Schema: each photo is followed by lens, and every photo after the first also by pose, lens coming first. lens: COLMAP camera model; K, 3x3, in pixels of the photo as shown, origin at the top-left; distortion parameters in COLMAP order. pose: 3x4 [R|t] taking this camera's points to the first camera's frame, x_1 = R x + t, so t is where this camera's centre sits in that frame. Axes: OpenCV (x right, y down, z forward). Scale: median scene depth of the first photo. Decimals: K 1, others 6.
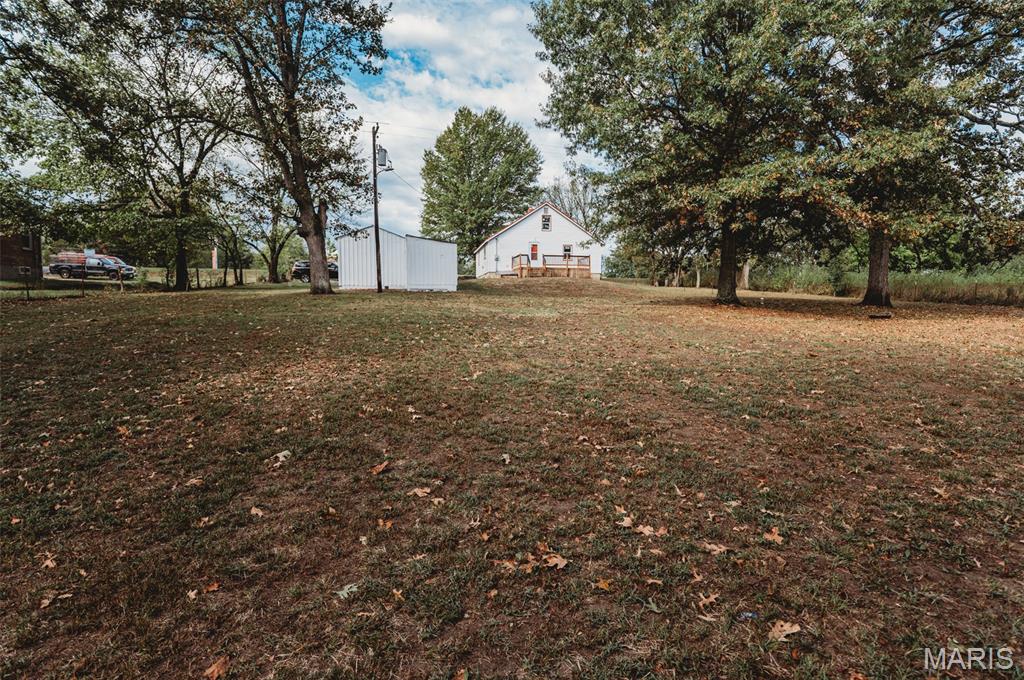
lens RADIAL K [[506.1, 0, 512.0], [0, 506.1, 340.0], [0, 0, 1]] dist [-0.015562, -0.010116]
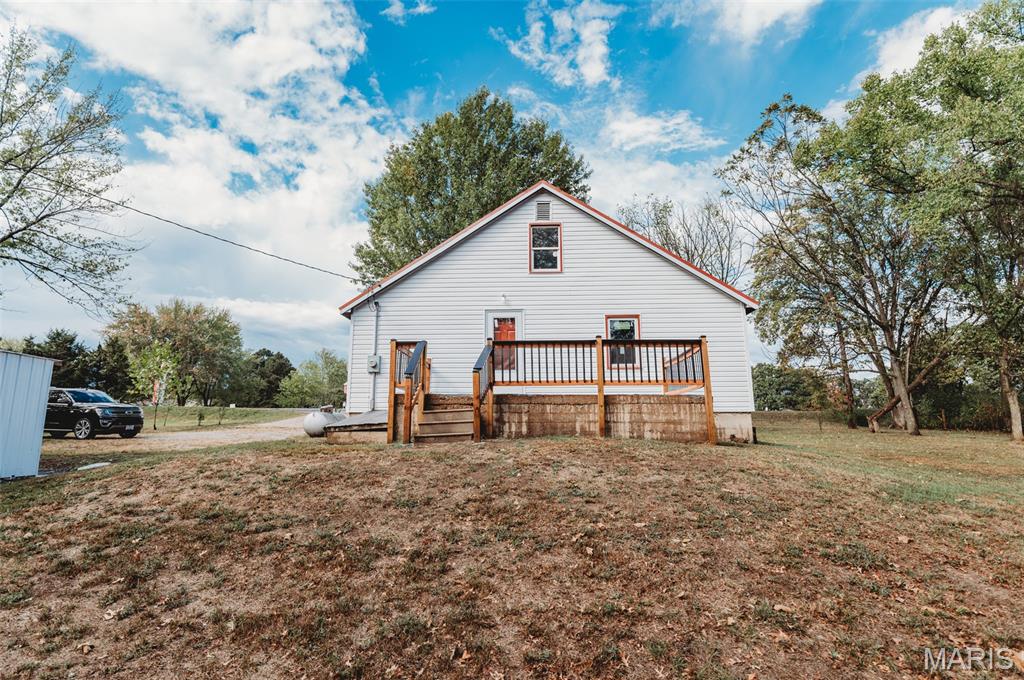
lens RADIAL K [[506.1, 0, 512.0], [0, 506.1, 340.0], [0, 0, 1]] dist [-0.015562, -0.010116]
pose [[0.975967, -0.041667, -0.213900, 0.110819], [-0.015464, 0.965834, -0.258700, -0.101402], [0.217371, 0.255790, 0.941977, 0.730271]]
